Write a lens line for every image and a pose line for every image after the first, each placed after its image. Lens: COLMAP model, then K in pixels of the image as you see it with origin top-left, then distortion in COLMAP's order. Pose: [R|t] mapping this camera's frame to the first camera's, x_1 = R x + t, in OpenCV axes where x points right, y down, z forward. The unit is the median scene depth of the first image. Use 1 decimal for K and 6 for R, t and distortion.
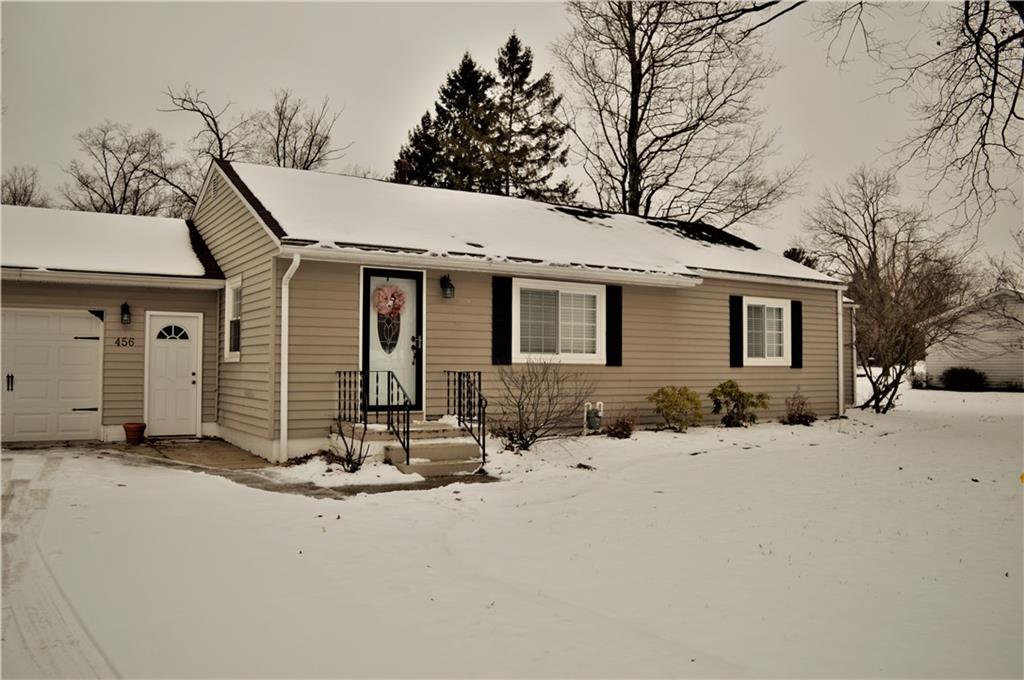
lens RADIAL K [[818.5, 0, 512.0], [0, 818.5, 340.0], [0, 0, 1]] dist [-0.086121, -0.001908]
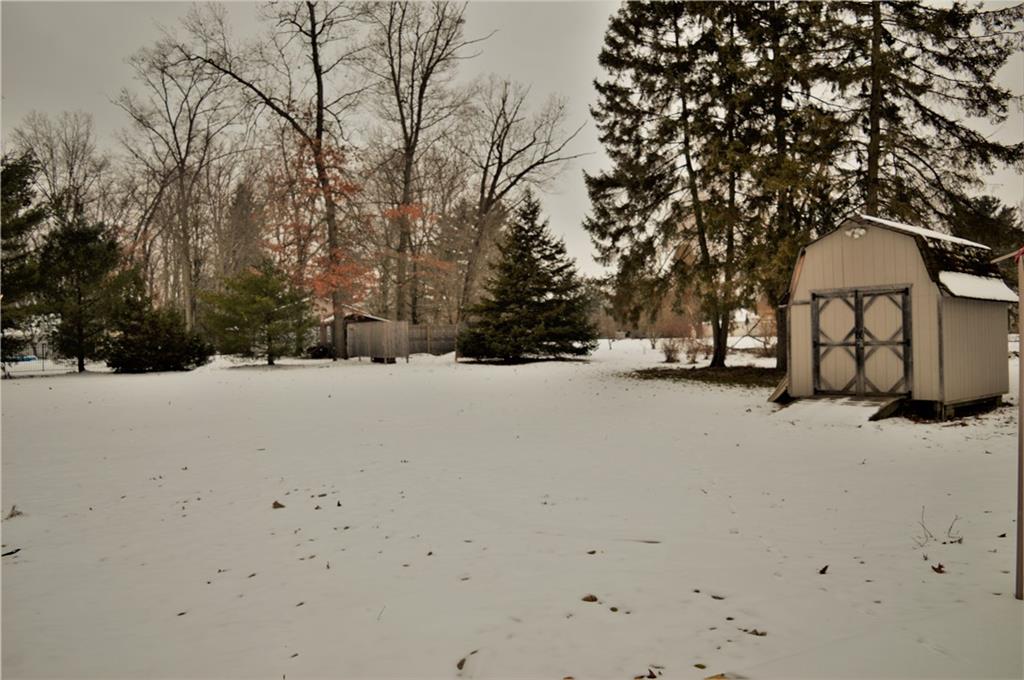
lens RADIAL K [[818.5, 0, 512.0], [0, 818.5, 340.0], [0, 0, 1]] dist [-0.086121, -0.001908]
pose [[0.994806, -0.010114, -0.101283, -0.094037], [0.012957, 0.999539, 0.027461, 0.003836], [0.100959, -0.028631, 0.994479, 0.247203]]
